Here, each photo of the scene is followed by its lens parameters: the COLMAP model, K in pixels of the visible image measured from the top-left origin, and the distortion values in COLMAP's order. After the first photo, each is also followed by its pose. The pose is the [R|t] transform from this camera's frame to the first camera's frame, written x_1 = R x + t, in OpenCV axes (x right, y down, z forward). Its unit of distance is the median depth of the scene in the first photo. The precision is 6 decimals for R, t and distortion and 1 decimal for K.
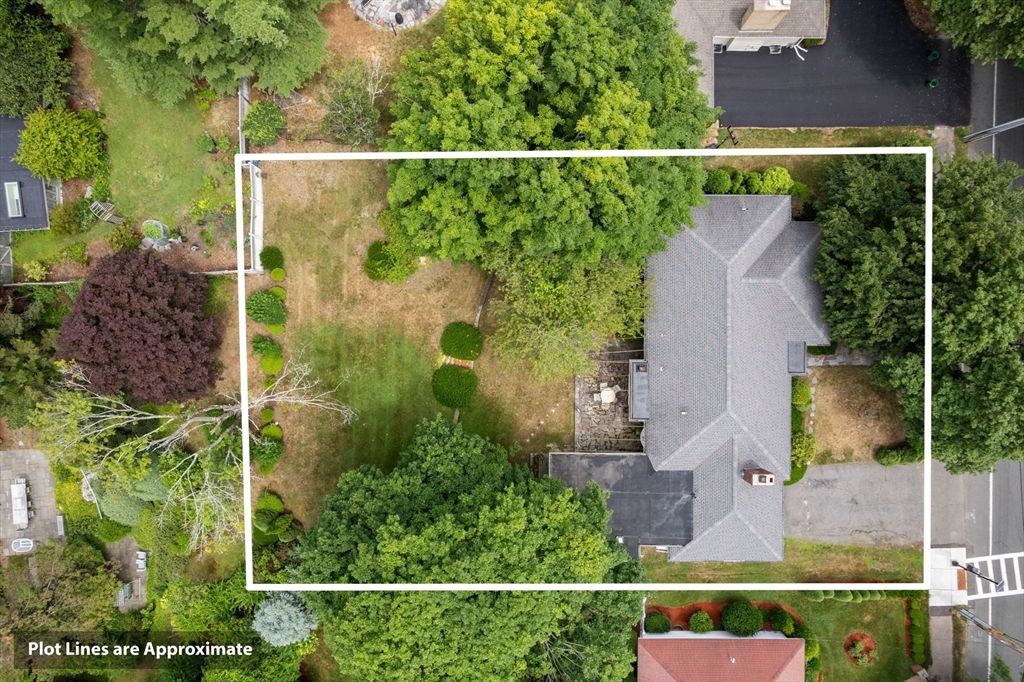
lens RADIAL K [[676.8, 0, 513.5], [0, 676.8, 339.9], [0, 0, 1]] dist [-0.081909, 0.071831]
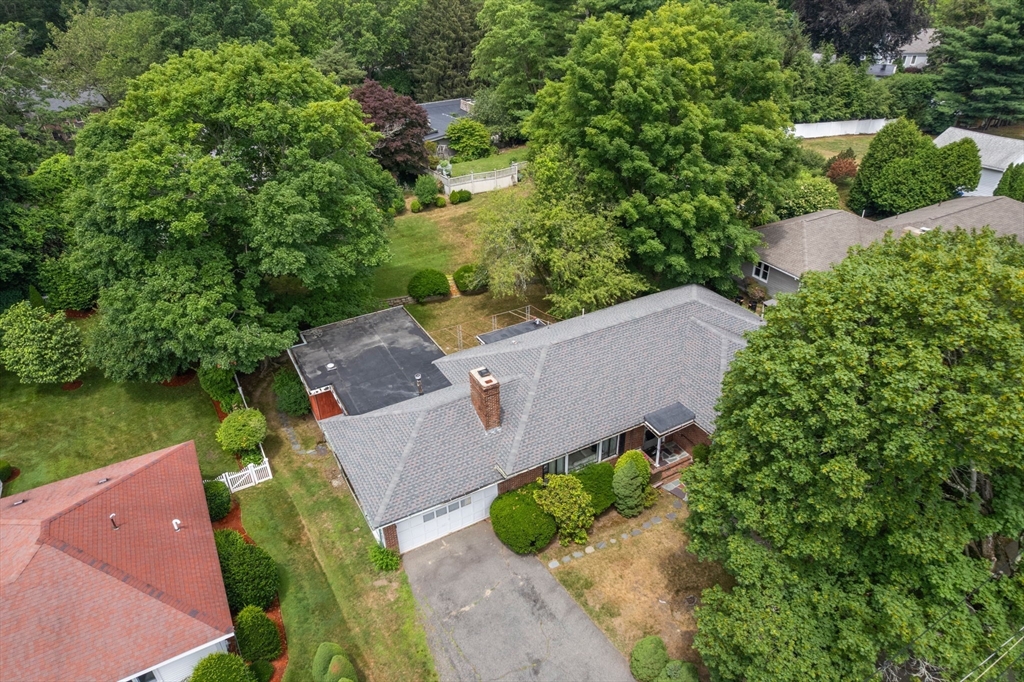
lens RADIAL K [[658.3, 0, 515.5], [0, 658.3, 343.5], [0, 0, 1]] dist [-0.079015, 0.065253]
pose [[0.488162, 0.446964, -0.749614, 0.770319], [-0.872675, 0.261435, -0.412420, 0.387259], [0.011638, 0.855497, 0.517677, 0.574829]]
